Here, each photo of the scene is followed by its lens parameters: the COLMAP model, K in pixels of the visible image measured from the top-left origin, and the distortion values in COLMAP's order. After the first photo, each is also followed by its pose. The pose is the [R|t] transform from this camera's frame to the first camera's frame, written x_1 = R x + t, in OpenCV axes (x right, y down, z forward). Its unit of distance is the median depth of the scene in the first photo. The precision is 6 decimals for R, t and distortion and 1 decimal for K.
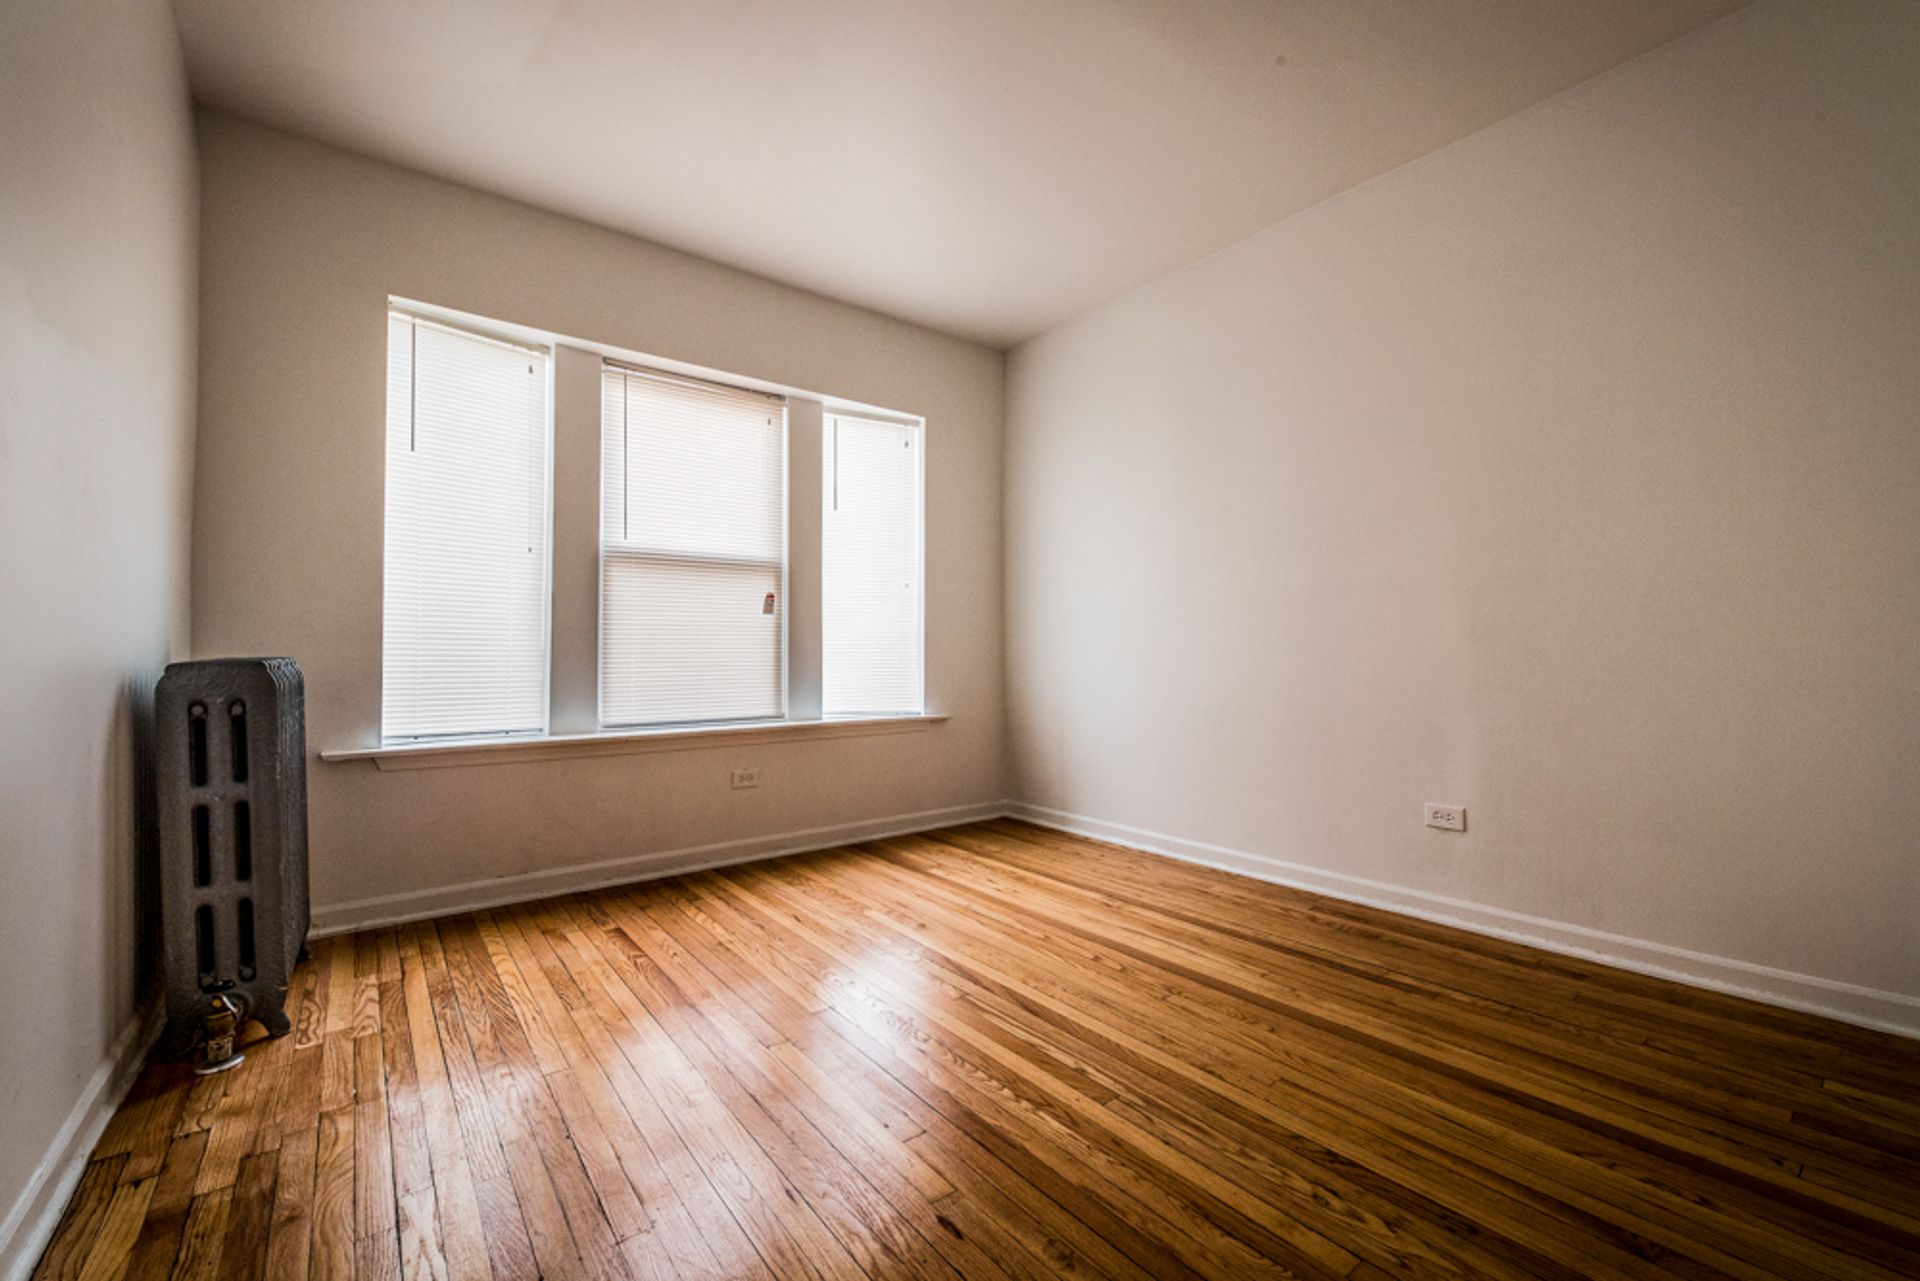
lens RADIAL K [[772.2, 0, 953.4], [0, 772.2, 645.2], [0, 0, 1]] dist [0.002261, -0.004503]
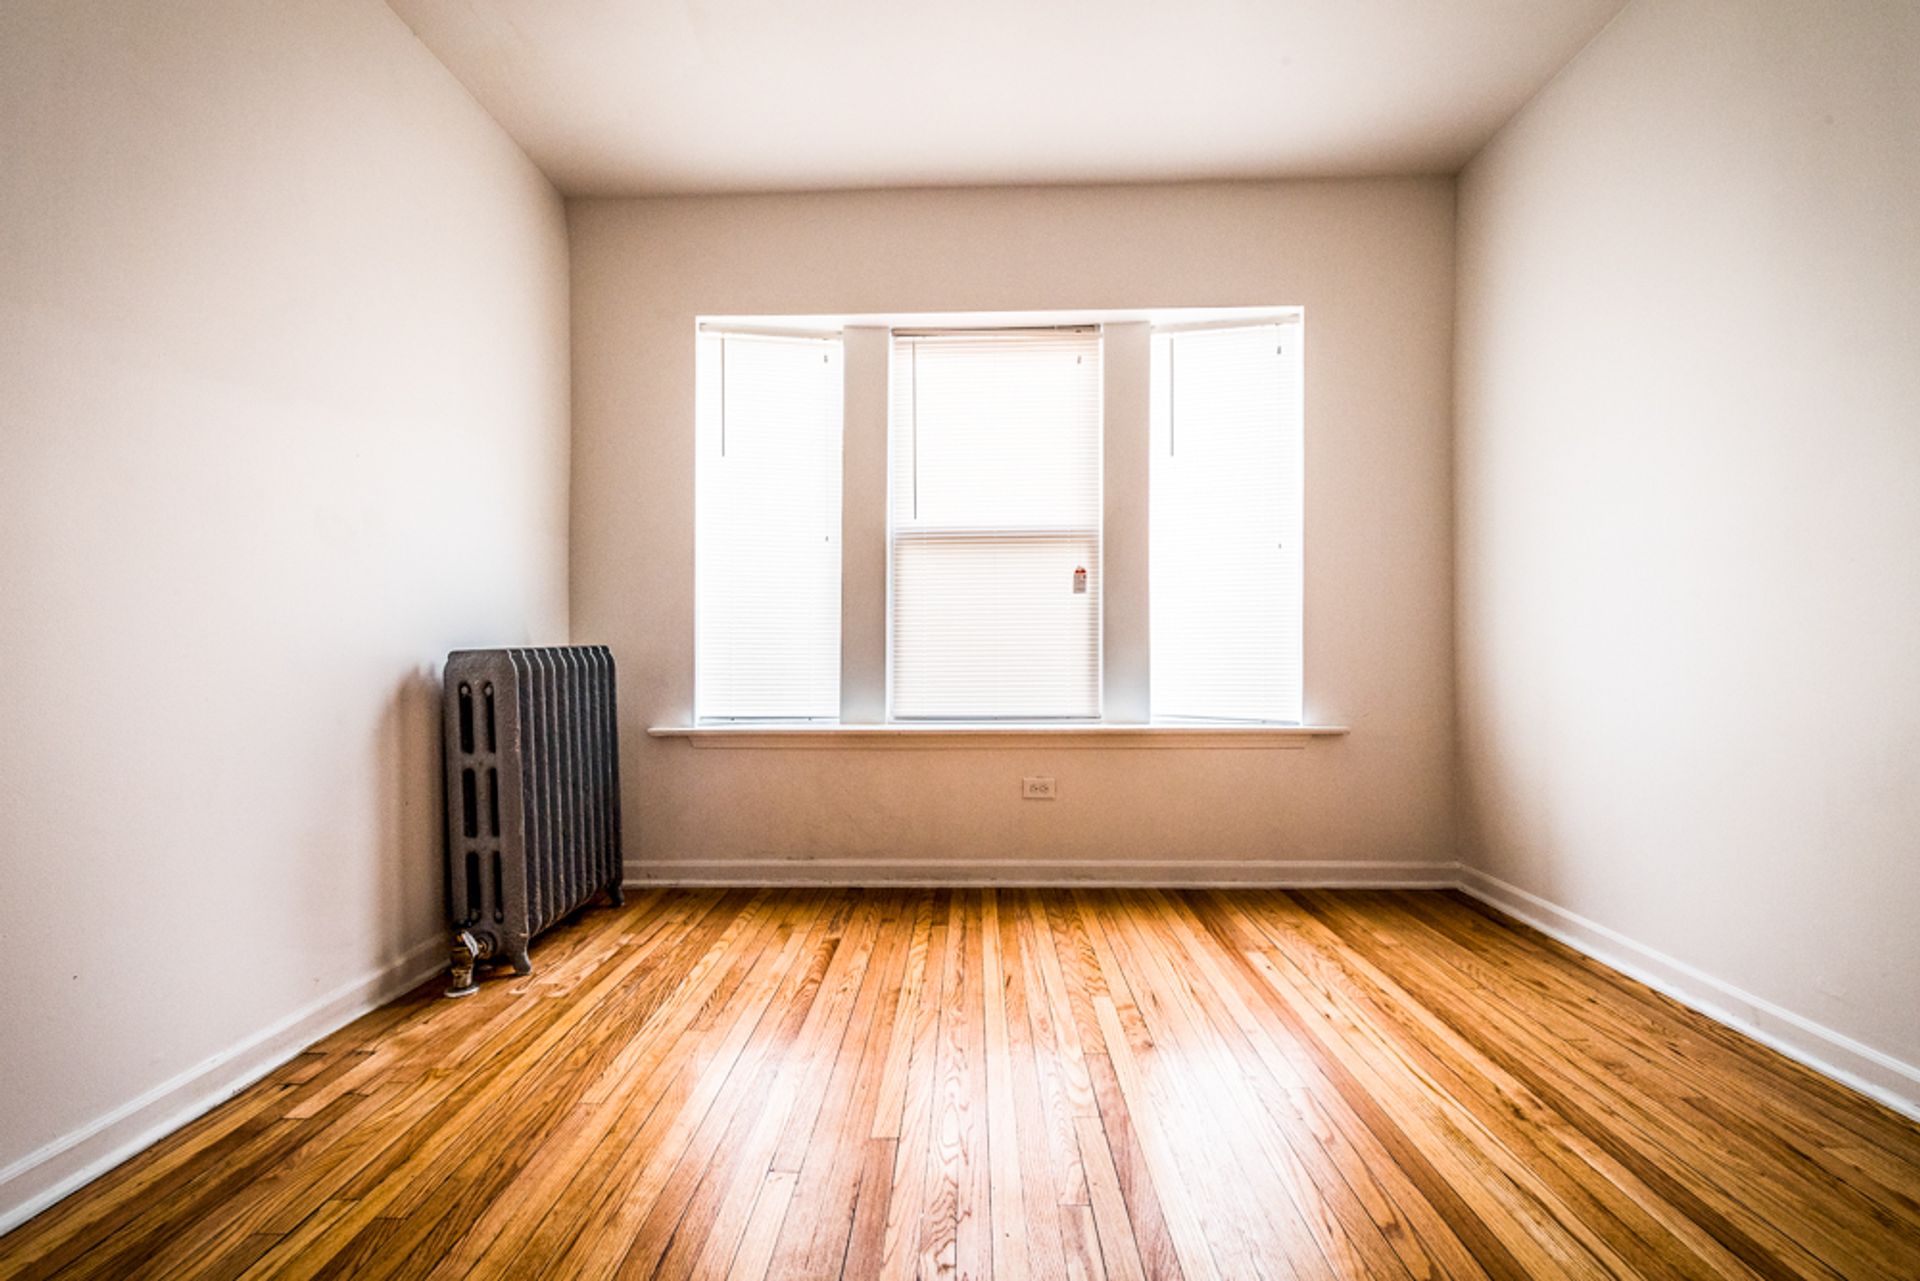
lens RADIAL K [[772.2, 0, 953.4], [0, 772.2, 645.2], [0, 0, 1]] dist [0.002261, -0.004503]
pose [[0.772581, -0.000400, -0.634916, 0.229936], [0.011229, 0.999852, 0.013034, 0.004300], [0.634817, -0.017199, 0.772471, 0.340900]]
